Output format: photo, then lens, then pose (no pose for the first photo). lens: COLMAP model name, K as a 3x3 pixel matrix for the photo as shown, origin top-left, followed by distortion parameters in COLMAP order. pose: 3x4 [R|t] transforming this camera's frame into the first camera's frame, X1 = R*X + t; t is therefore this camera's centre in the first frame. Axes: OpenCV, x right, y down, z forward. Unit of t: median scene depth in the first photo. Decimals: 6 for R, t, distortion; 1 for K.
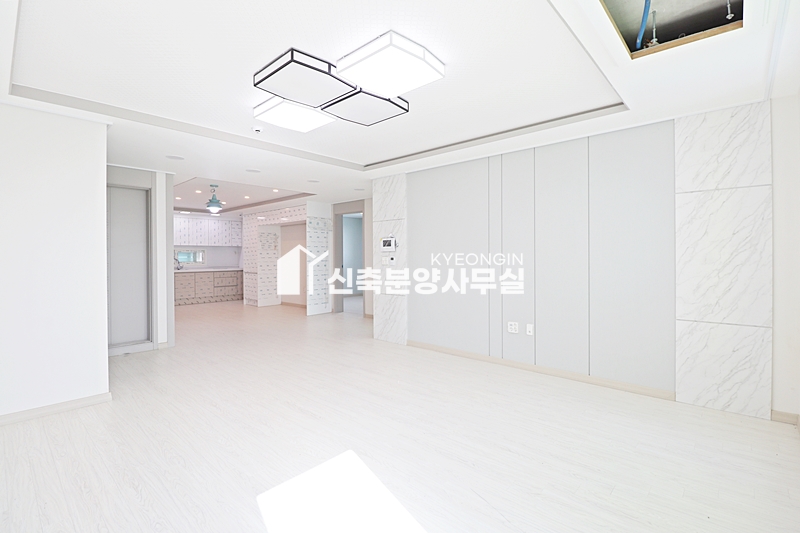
lens RADIAL K [[374.7, 0, 405.2], [0, 374.7, 259.0], [0, 0, 1]] dist [0.002844, -0.014586]
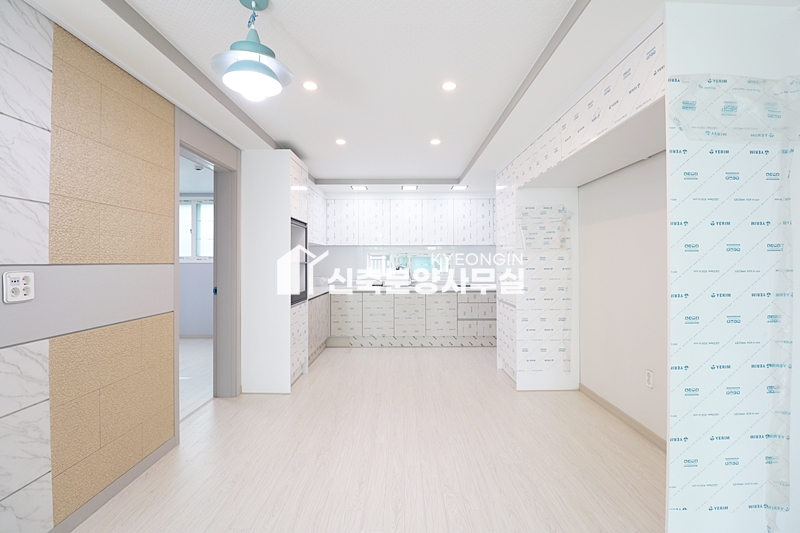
lens RADIAL K [[368.7, 0, 405.5], [0, 368.7, 259.9], [0, 0, 1]] dist [-0.000119, -0.013907]
pose [[0.671698, -0.001718, -0.740823, -0.170387], [-0.004498, 0.999969, -0.006397, -0.009388], [0.740812, 0.007629, 0.671670, 0.613837]]
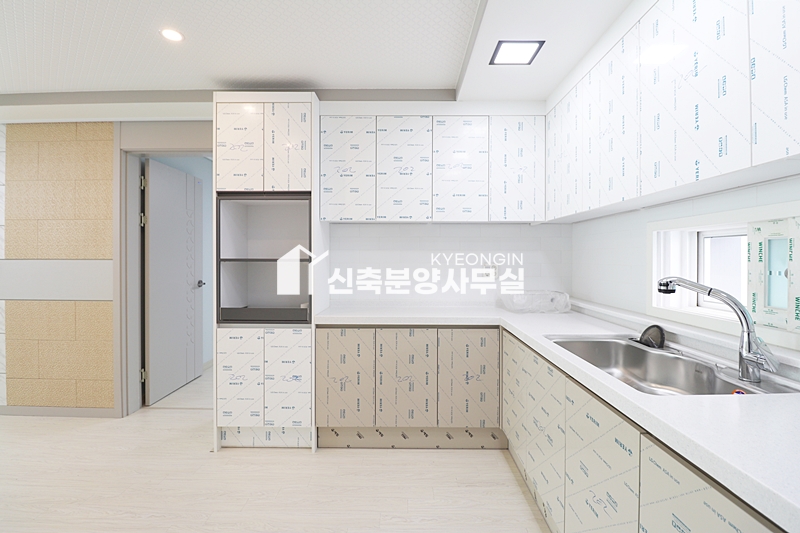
lens RADIAL K [[368.7, 0, 405.5], [0, 368.7, 259.9], [0, 0, 1]] dist [-0.000119, -0.013907]
pose [[-0.747002, 0.005925, -0.664796, -0.457530], [-0.002983, 0.999920, 0.012263, -0.011771], [0.664815, 0.011143, -0.746925, 1.055302]]
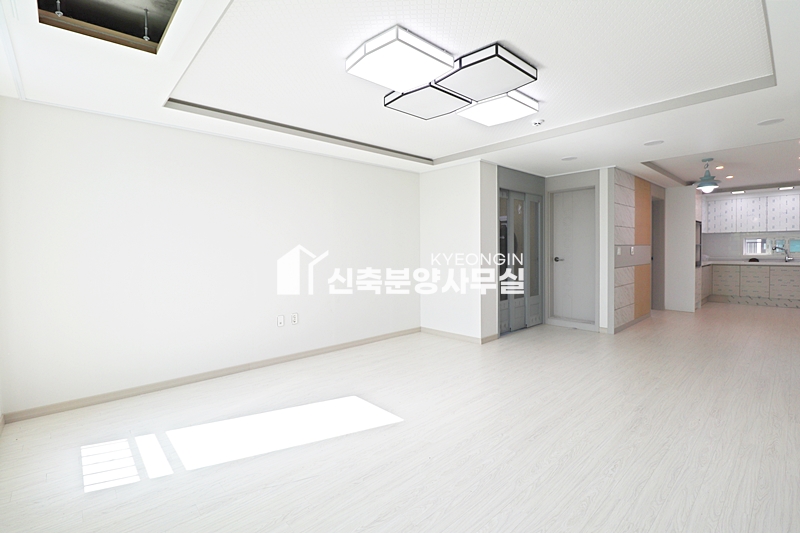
lens RADIAL K [[374.7, 0, 405.2], [0, 374.7, 259.0], [0, 0, 1]] dist [0.002844, -0.014586]
pose [[-0.081477, 0.028508, -0.996267, 0.242939], [0.005918, 0.999587, 0.028119, -0.004265], [0.996658, -0.003604, -0.081612, 0.275718]]
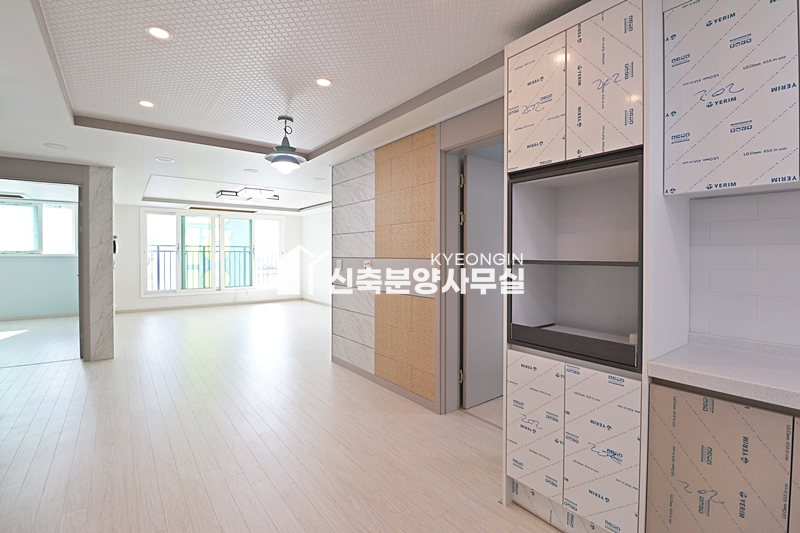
lens RADIAL K [[374.7, 0, 405.2], [0, 374.7, 259.0], [0, 0, 1]] dist [0.002844, -0.014586]
pose [[-0.982956, 0.000619, 0.183842, -0.511778], [0.003943, 0.999835, 0.017713, -0.013355], [-0.183801, 0.018136, -0.982796, 0.987244]]
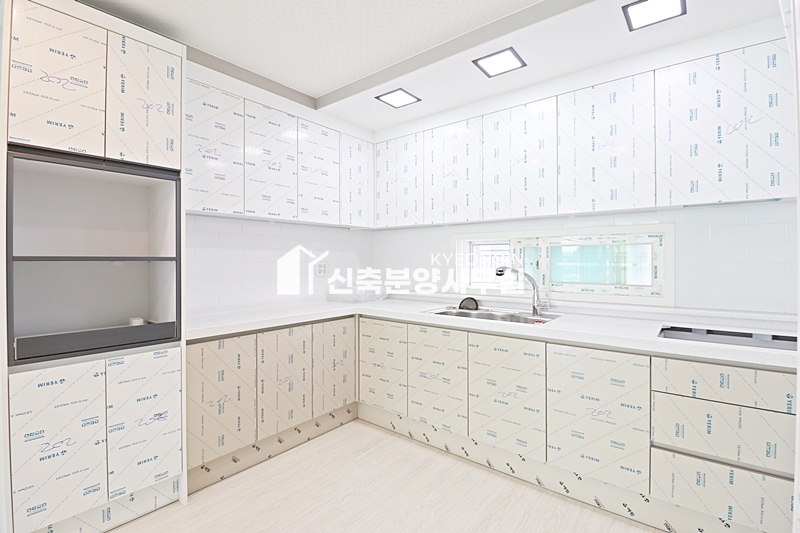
lens RADIAL K [[368.7, 0, 405.5], [0, 368.7, 259.9], [0, 0, 1]] dist [-0.000119, -0.013907]
pose [[0.062311, 0.003807, -0.998049, -0.373827], [-0.004941, 0.999982, 0.003506, -0.008987], [0.998045, 0.004713, 0.062329, 0.931387]]
